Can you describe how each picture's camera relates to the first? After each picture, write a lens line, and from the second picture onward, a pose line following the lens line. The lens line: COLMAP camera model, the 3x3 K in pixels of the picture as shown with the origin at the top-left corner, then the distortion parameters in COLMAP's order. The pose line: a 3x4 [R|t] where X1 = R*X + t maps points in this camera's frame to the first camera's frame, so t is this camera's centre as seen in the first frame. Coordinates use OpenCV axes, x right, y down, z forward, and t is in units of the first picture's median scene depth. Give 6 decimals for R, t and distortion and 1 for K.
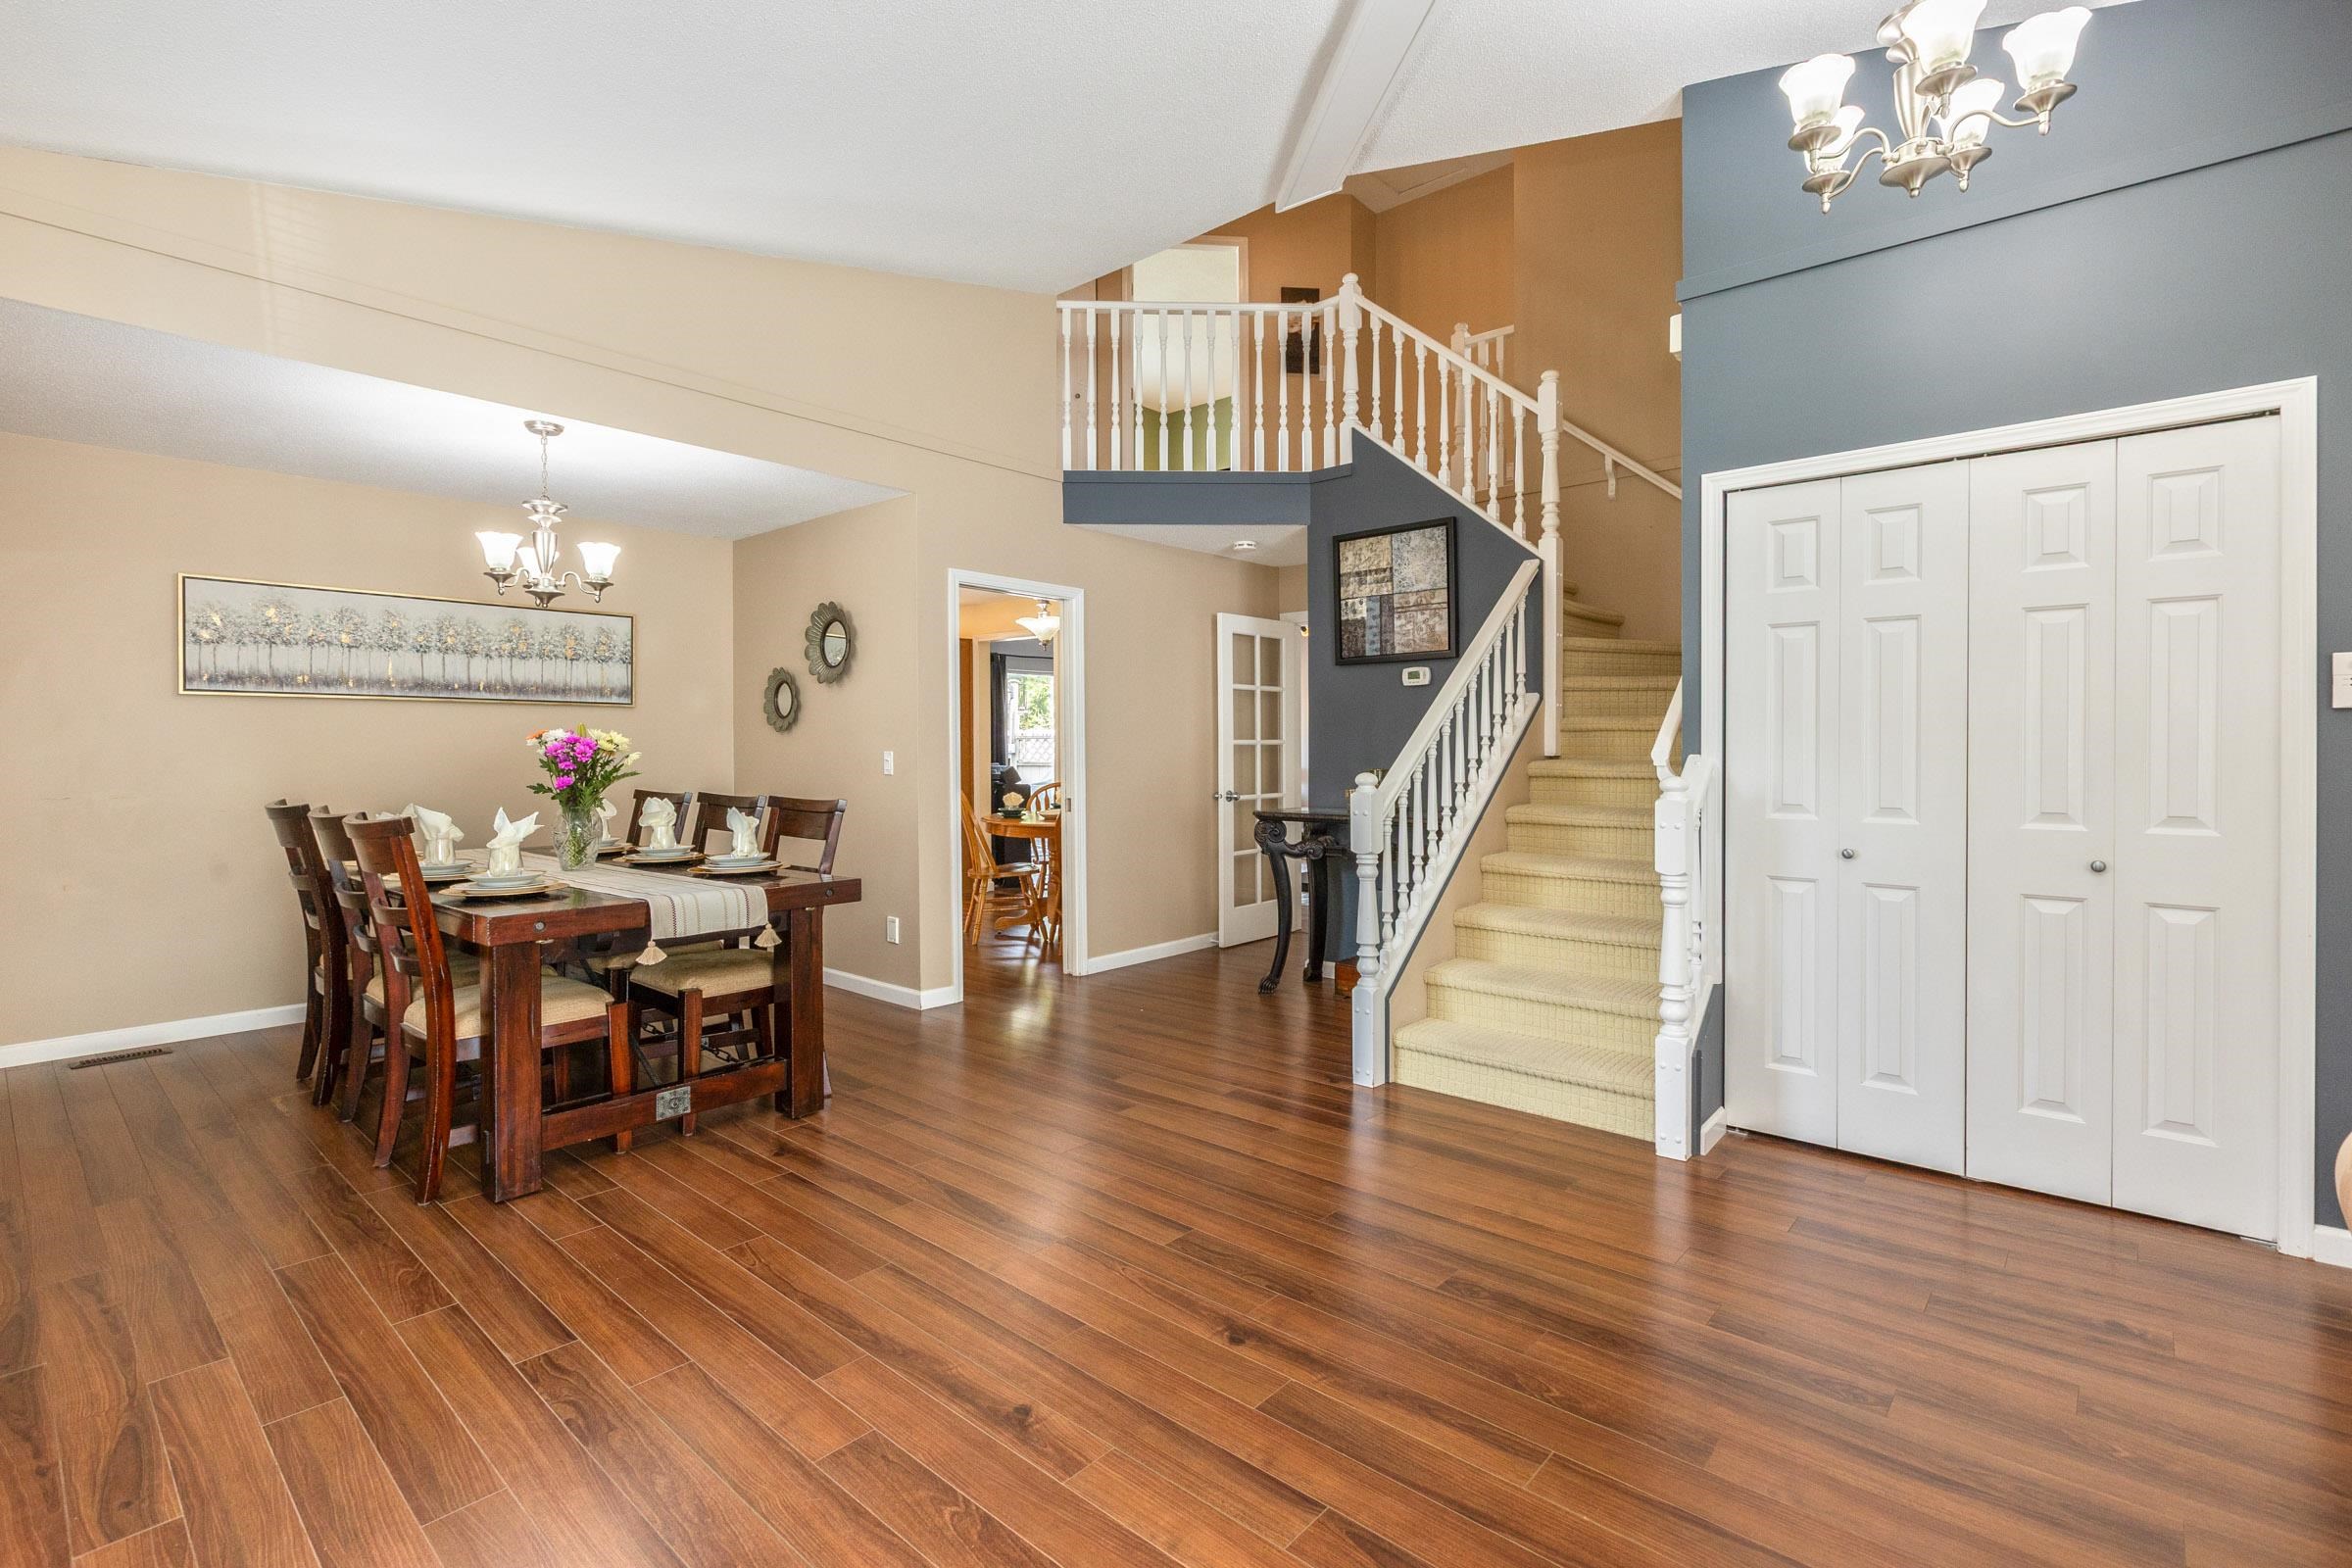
lens RADIAL K [[1085.5, 0, 1158.5], [0, 1085.5, 742.8], [0, 0, 1]] dist [0.005160, 0.000211]
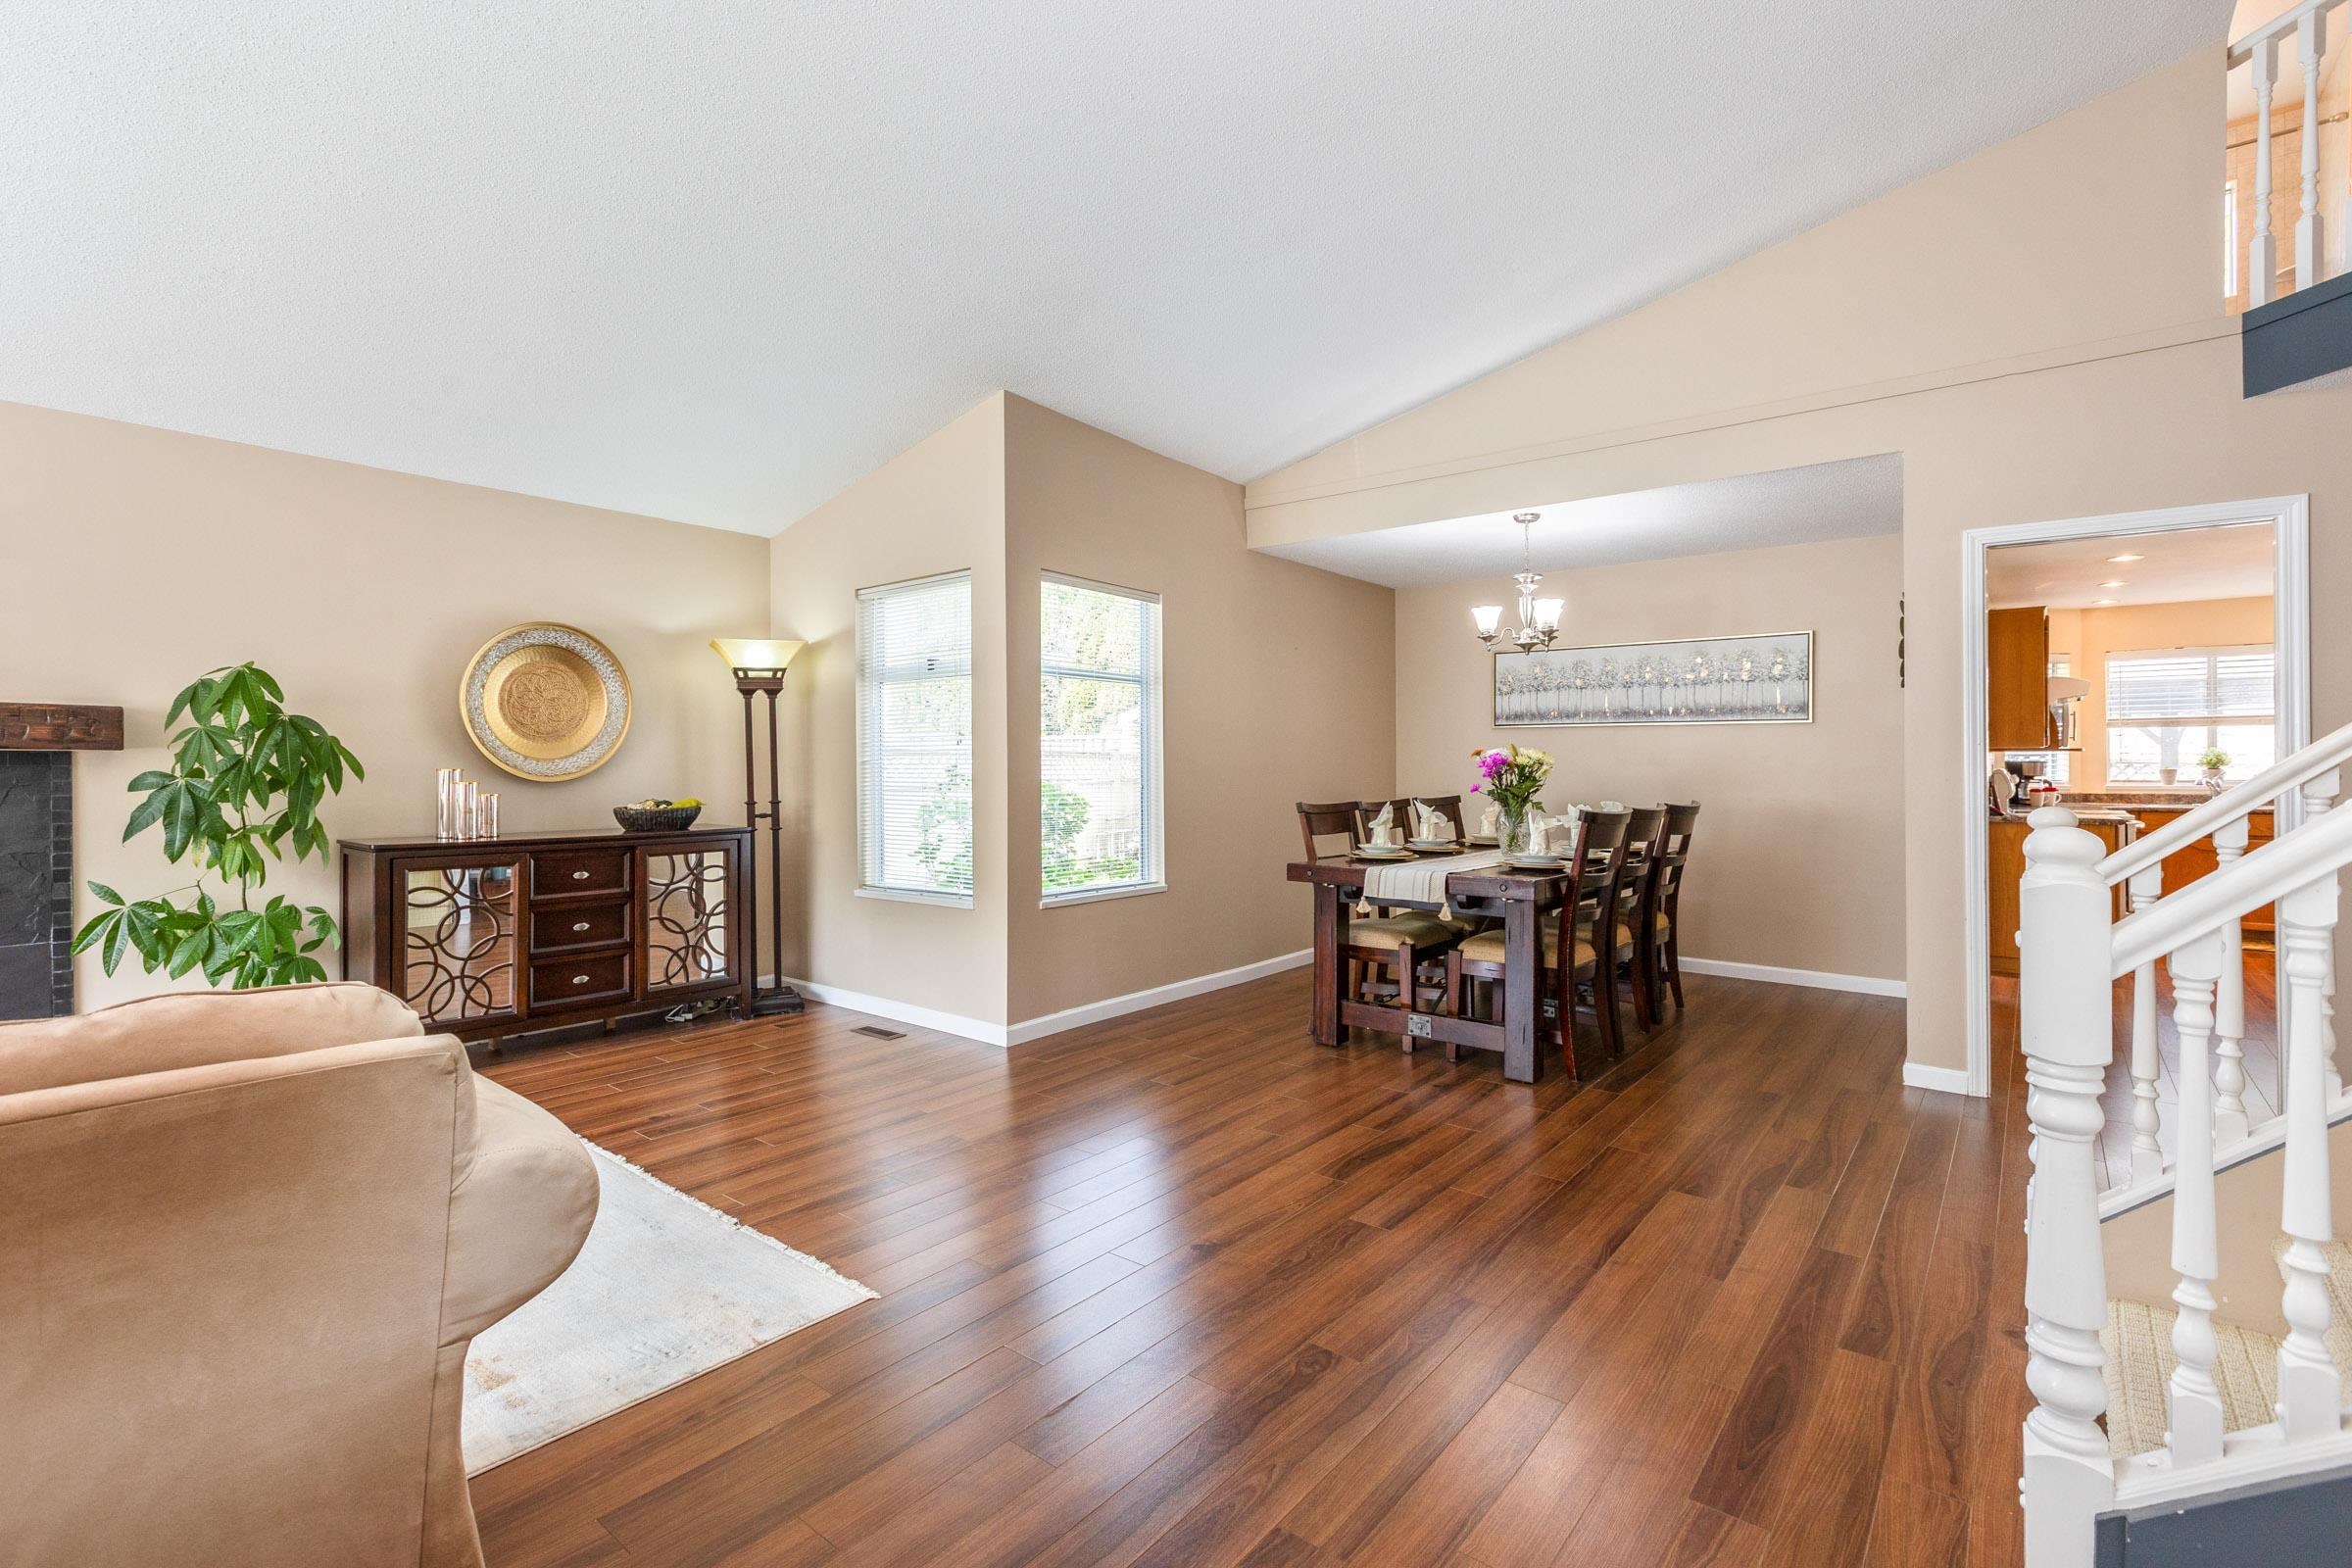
lens RADIAL K [[1085.5, 0, 1167.0], [0, 1085.5, 766.4], [0, 0, 1]] dist [0.005160, 0.000211]
pose [[0.041937, 0.003915, -0.999113, 0.616416], [0.005493, 0.999976, 0.004148, 0.001063], [0.999105, -0.005662, 0.041915, 0.438413]]
